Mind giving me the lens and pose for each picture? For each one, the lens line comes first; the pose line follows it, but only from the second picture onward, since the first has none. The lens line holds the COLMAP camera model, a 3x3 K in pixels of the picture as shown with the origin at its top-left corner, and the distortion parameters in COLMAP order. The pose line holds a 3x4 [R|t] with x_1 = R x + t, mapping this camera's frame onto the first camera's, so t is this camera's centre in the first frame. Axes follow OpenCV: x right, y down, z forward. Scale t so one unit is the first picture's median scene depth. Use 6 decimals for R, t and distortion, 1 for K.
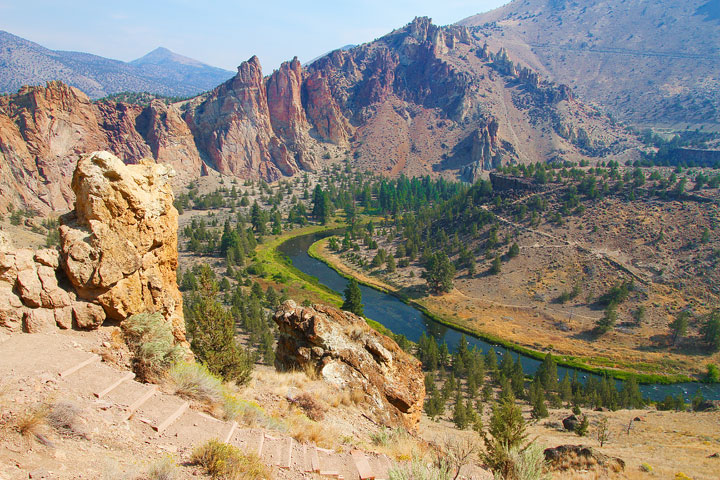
lens RADIAL K [[474.6, 0, 359.7], [0, 474.6, 240.2], [0, 0, 1]] dist [-0.010687, 0.011373]
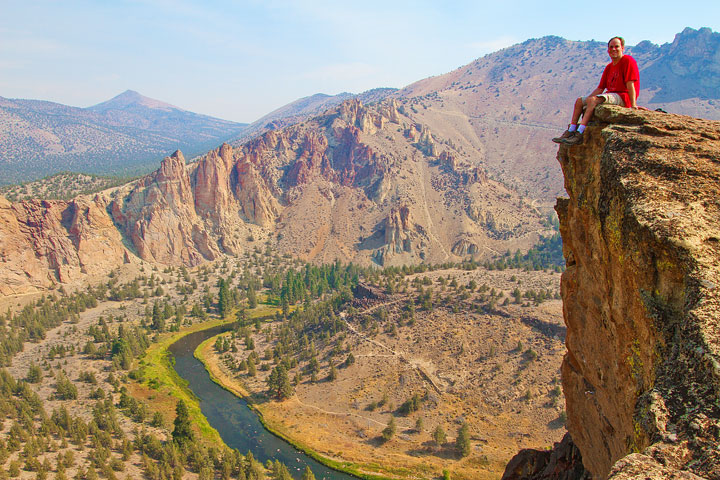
lens RADIAL K [[508.3, 0, 356.5], [0, 508.3, 244.3], [0, 0, 1]] dist [-0.014367, 0.026987]
pose [[0.999712, -0.007135, 0.022897, 0.159765], [0.008931, 0.996808, -0.079329, -0.083291], [-0.022257, 0.079511, 0.996586, -0.144637]]
